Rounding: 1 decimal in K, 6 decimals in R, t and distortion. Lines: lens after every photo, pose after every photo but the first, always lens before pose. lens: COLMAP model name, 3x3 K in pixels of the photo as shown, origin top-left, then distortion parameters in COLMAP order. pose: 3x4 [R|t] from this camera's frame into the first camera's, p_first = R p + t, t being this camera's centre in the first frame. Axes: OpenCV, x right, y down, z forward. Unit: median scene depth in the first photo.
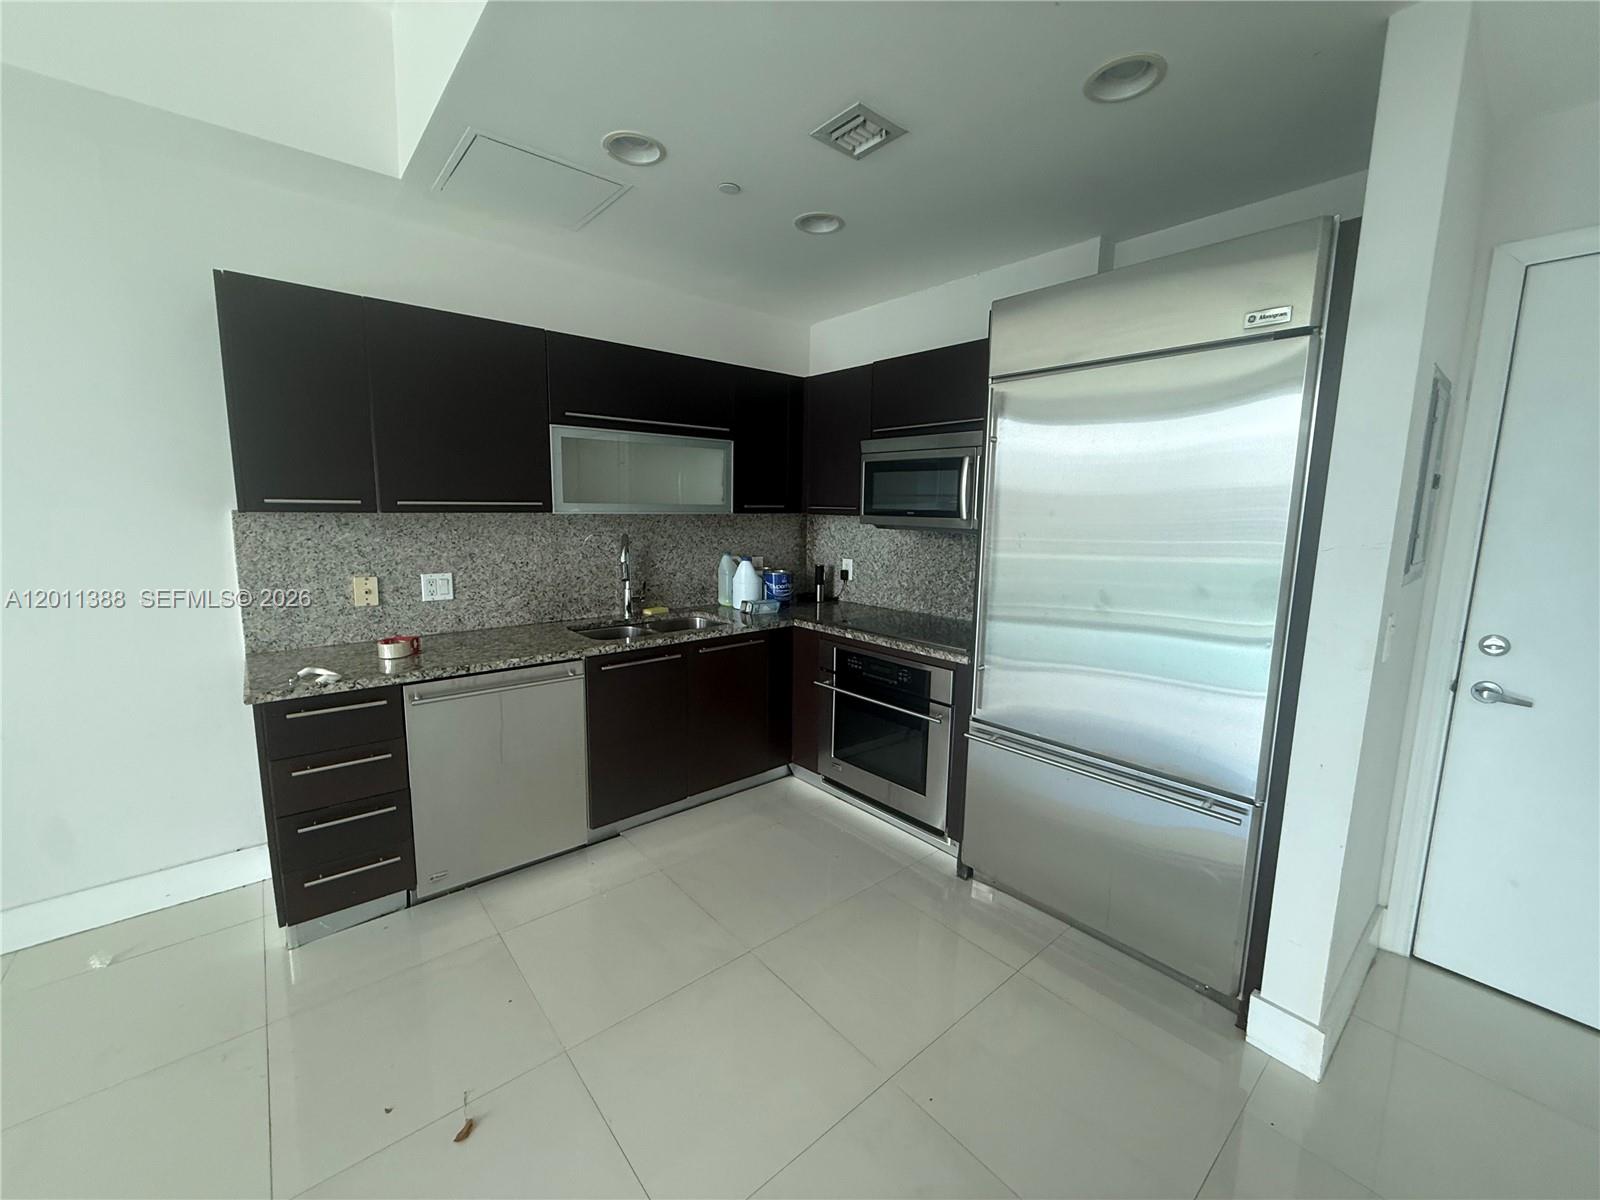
lens RADIAL K [[637.8, 0, 799.1], [0, 637.8, 597.9], [0, 0, 1]] dist [0.000158, 0.000697]
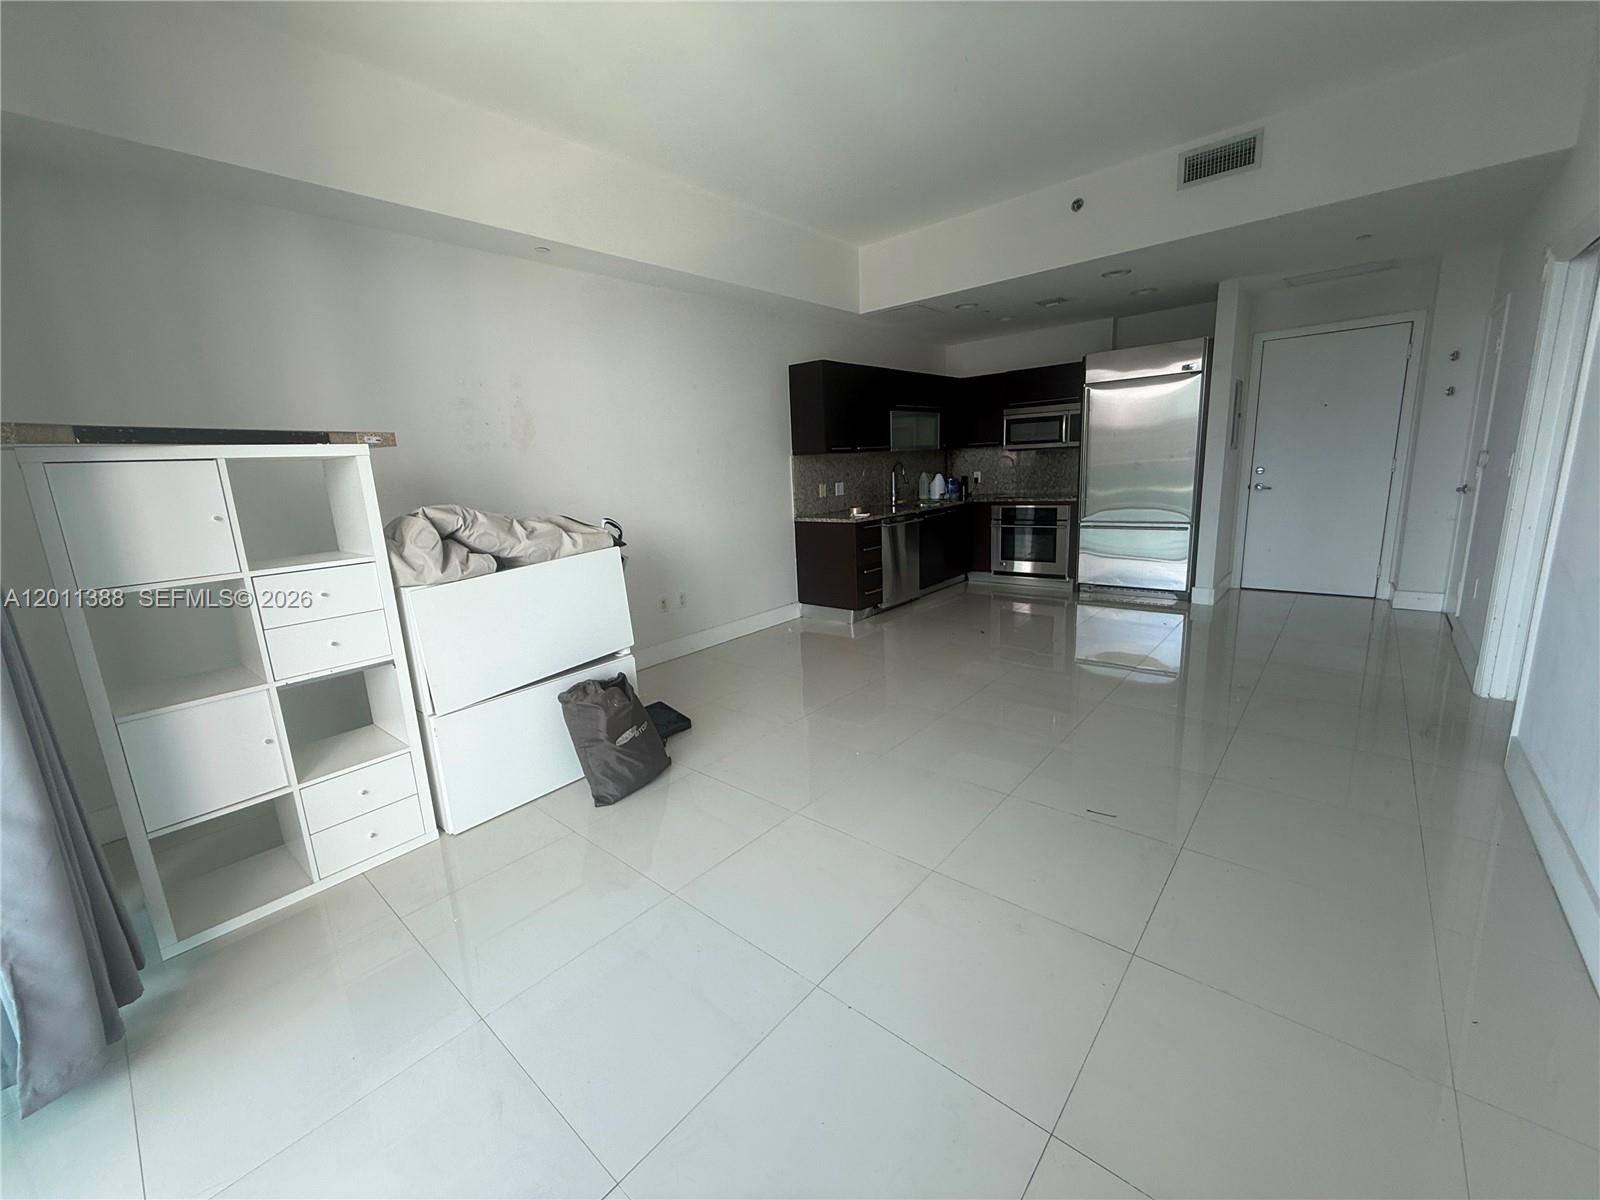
lens RADIAL K [[637.8, 0, 800.1], [0, 637.8, 598.0], [0, 0, 1]] dist [0.000158, 0.000697]
pose [[0.985797, -0.096206, 0.137653, -1.056275], [0.087632, 0.993893, 0.067058, 0.199189], [-0.143264, -0.054043, 0.988208, -1.180017]]
